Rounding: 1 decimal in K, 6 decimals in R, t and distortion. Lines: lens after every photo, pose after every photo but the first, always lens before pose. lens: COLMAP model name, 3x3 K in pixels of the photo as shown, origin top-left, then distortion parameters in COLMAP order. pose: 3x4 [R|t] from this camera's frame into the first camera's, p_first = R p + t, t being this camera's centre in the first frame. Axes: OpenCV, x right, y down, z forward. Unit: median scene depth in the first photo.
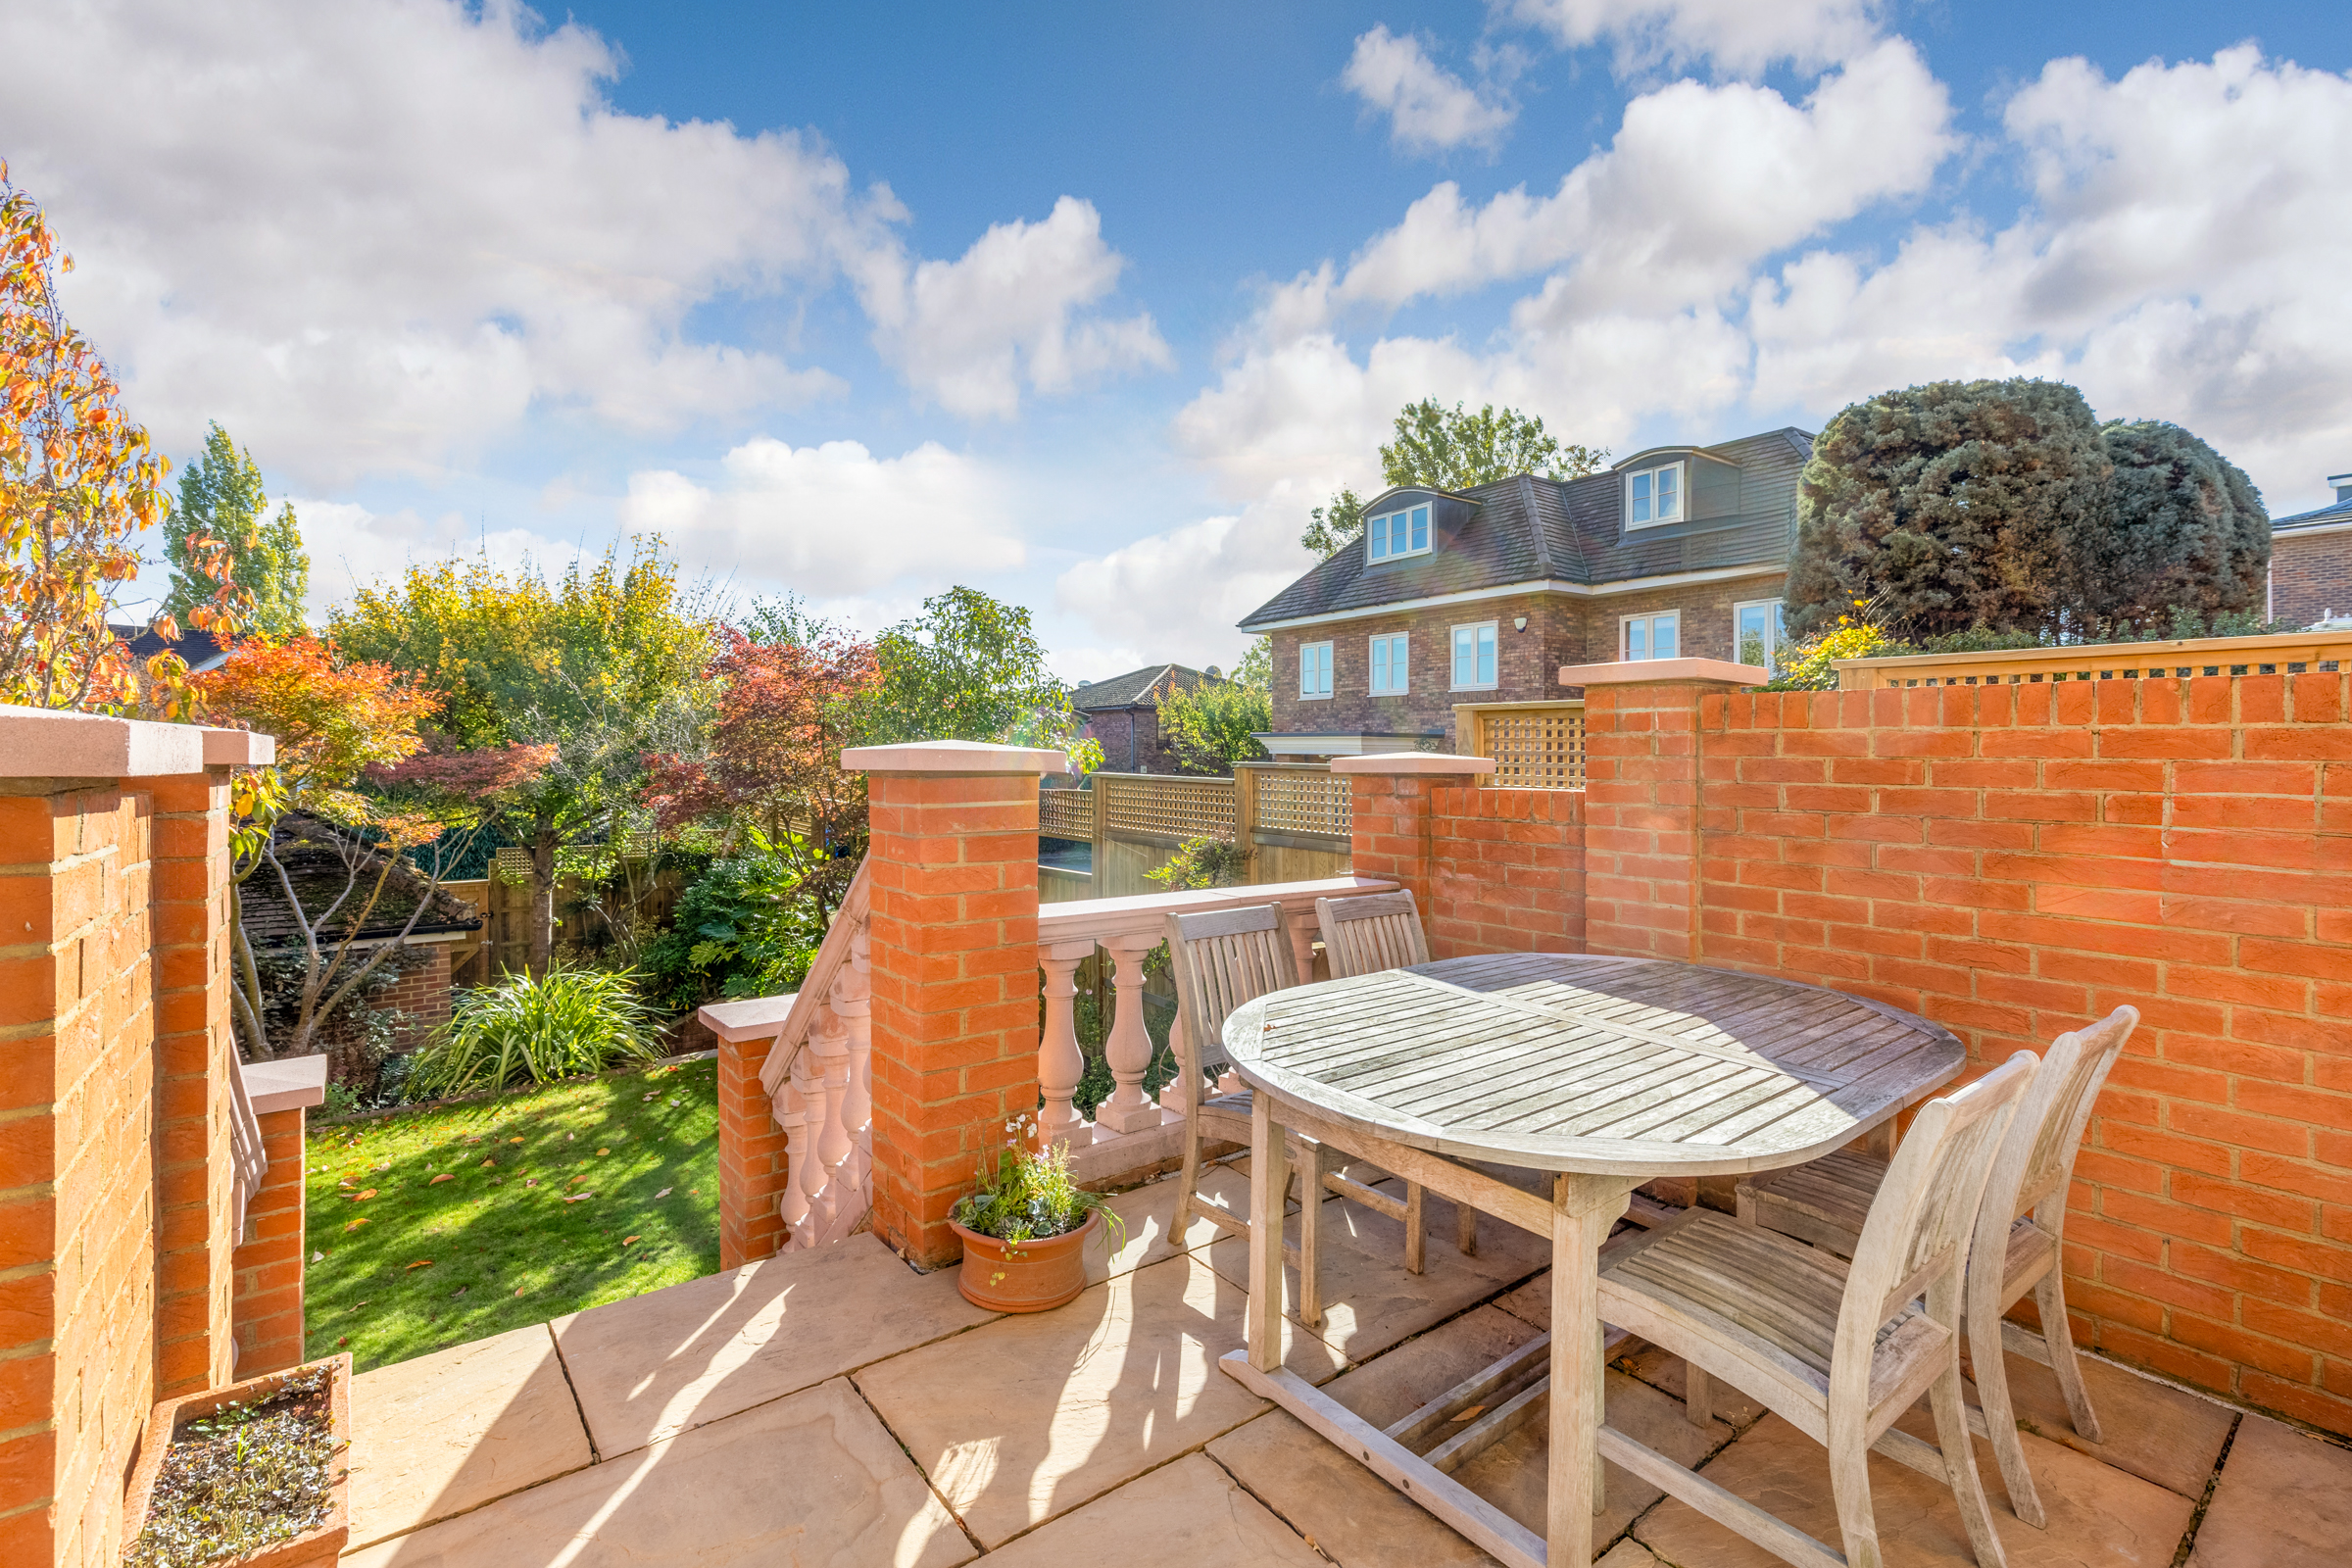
lens RADIAL K [[1037.9, 0, 1176.0], [0, 1037.9, 750.4], [0, 0, 1]] dist [0.000075, 0.000009]
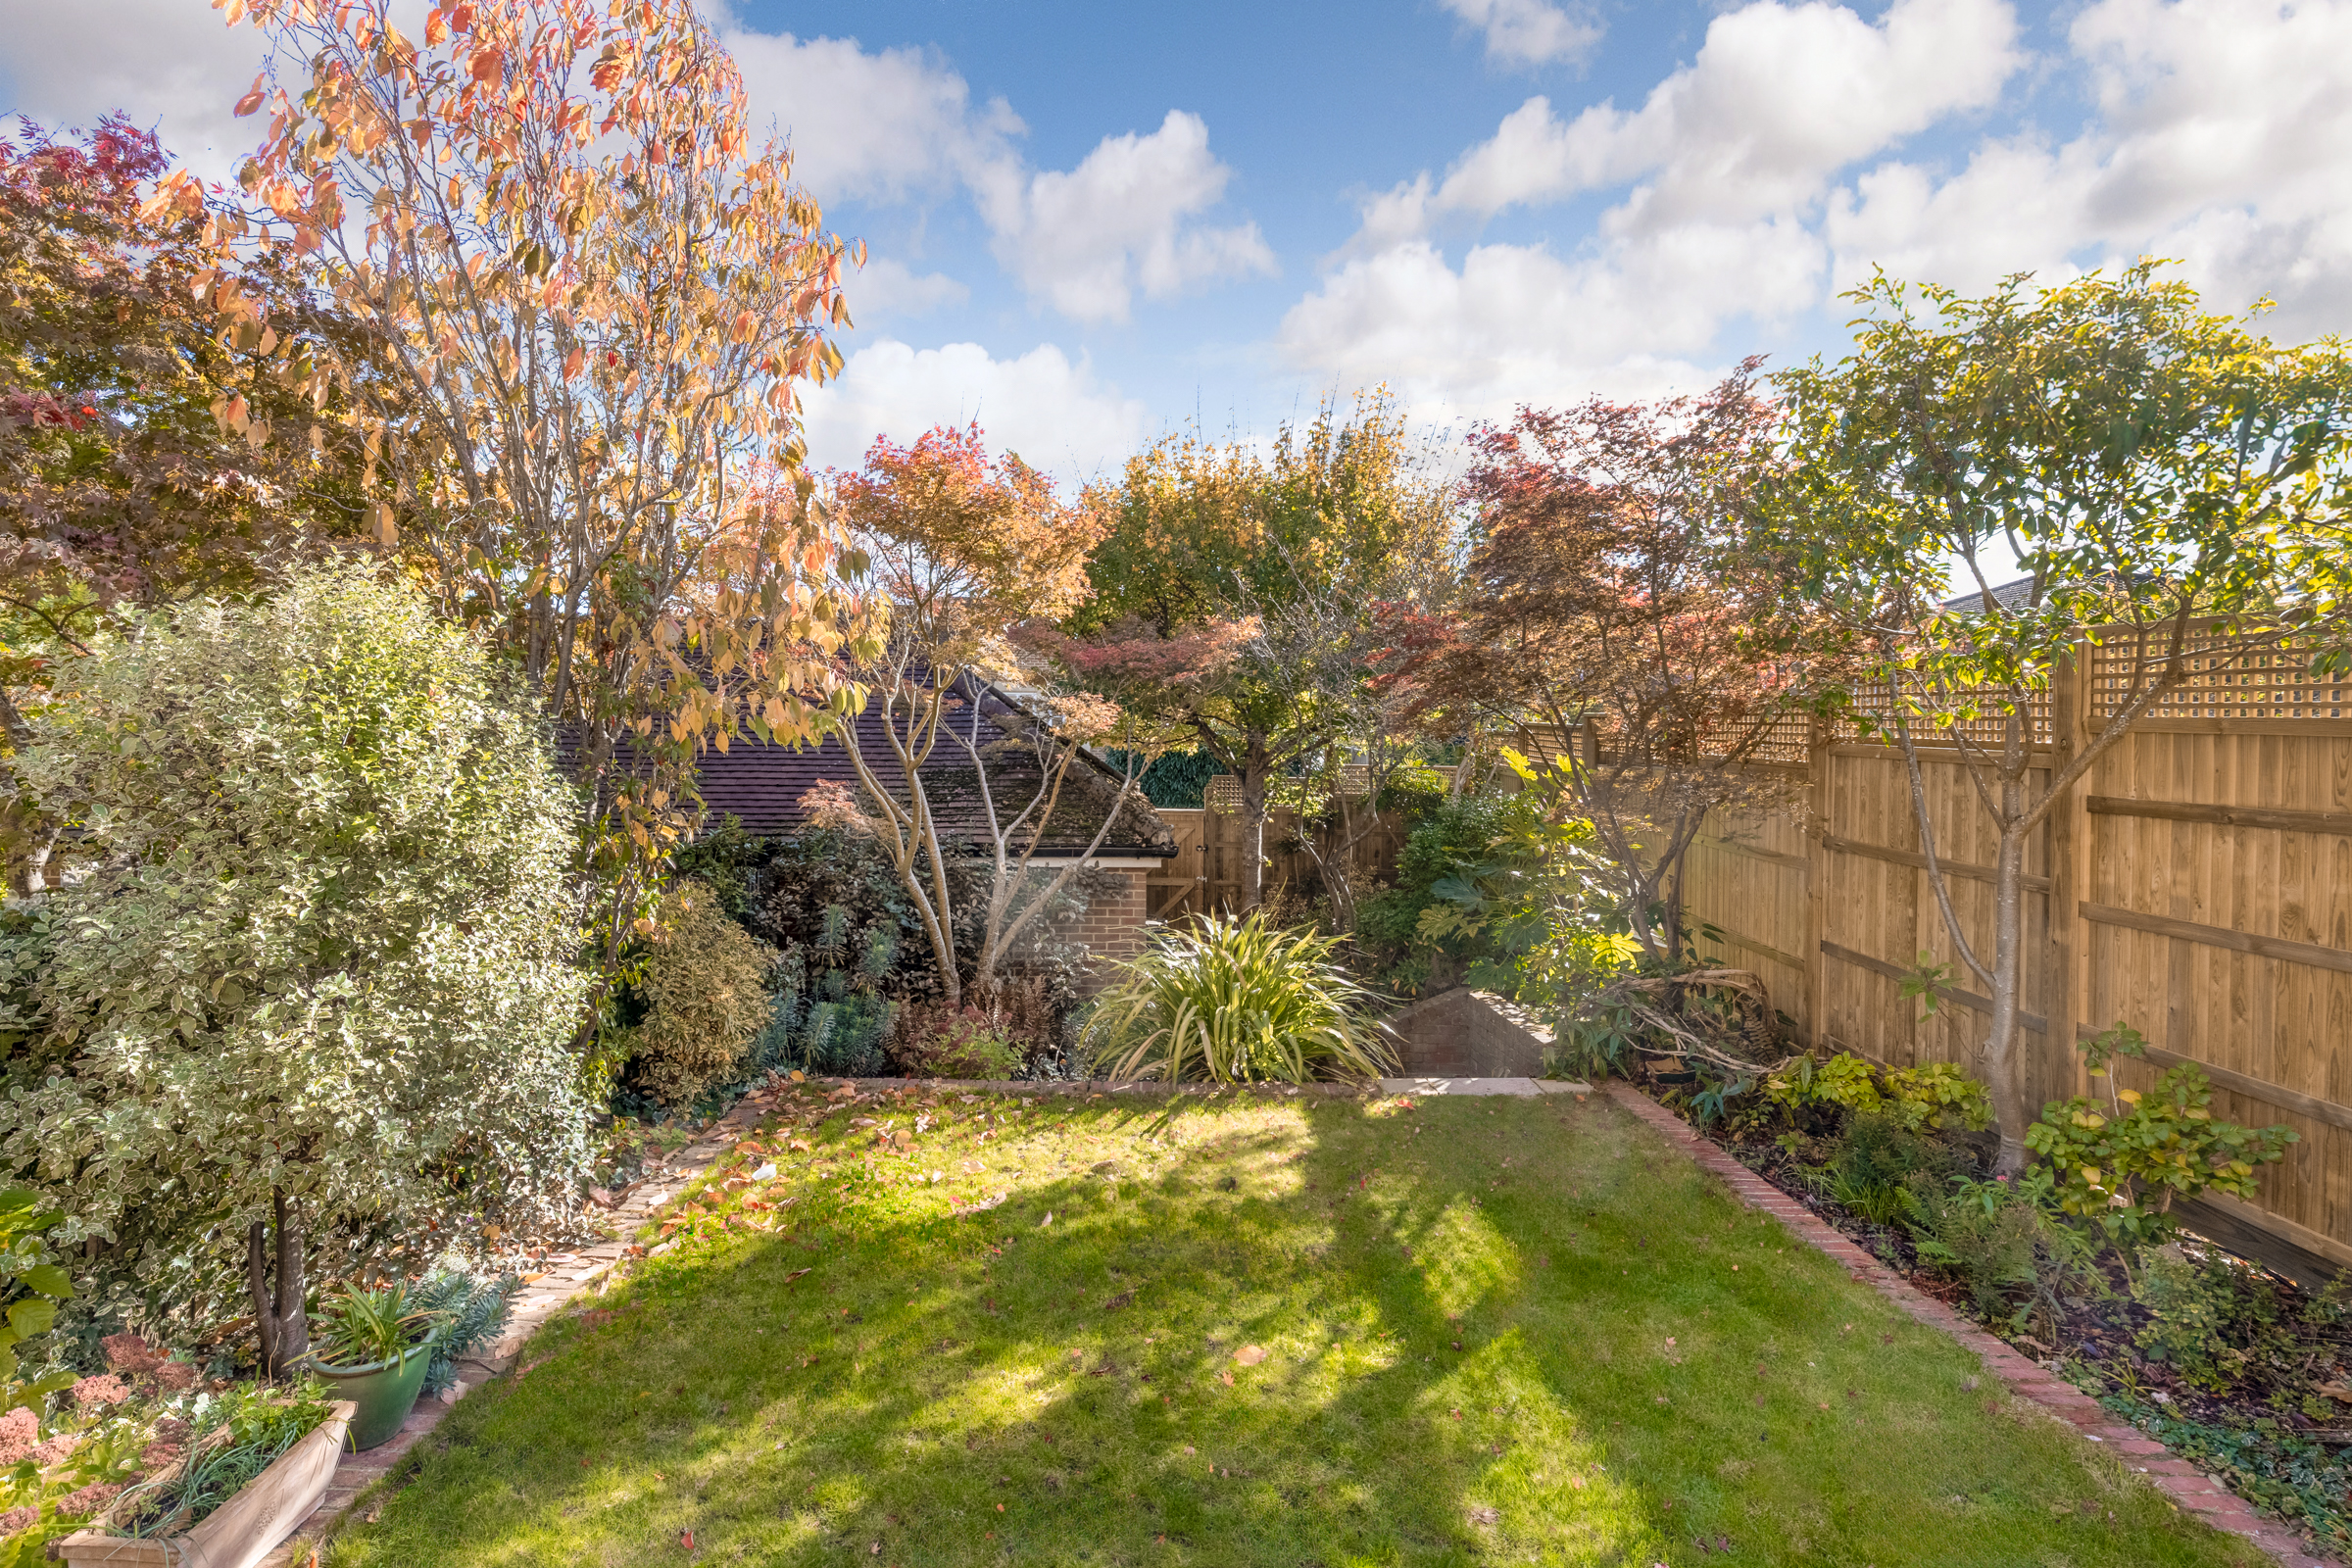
lens RADIAL K [[1037.9, 0, 1176.0], [0, 1037.9, 750.4], [0, 0, 1]] dist [0.000075, 0.000009]
pose [[0.797507, 0.018415, -0.603028, -0.197672], [-0.005087, 0.999704, 0.023800, 0.073499], [0.603288, -0.015913, 0.797365, 0.378350]]
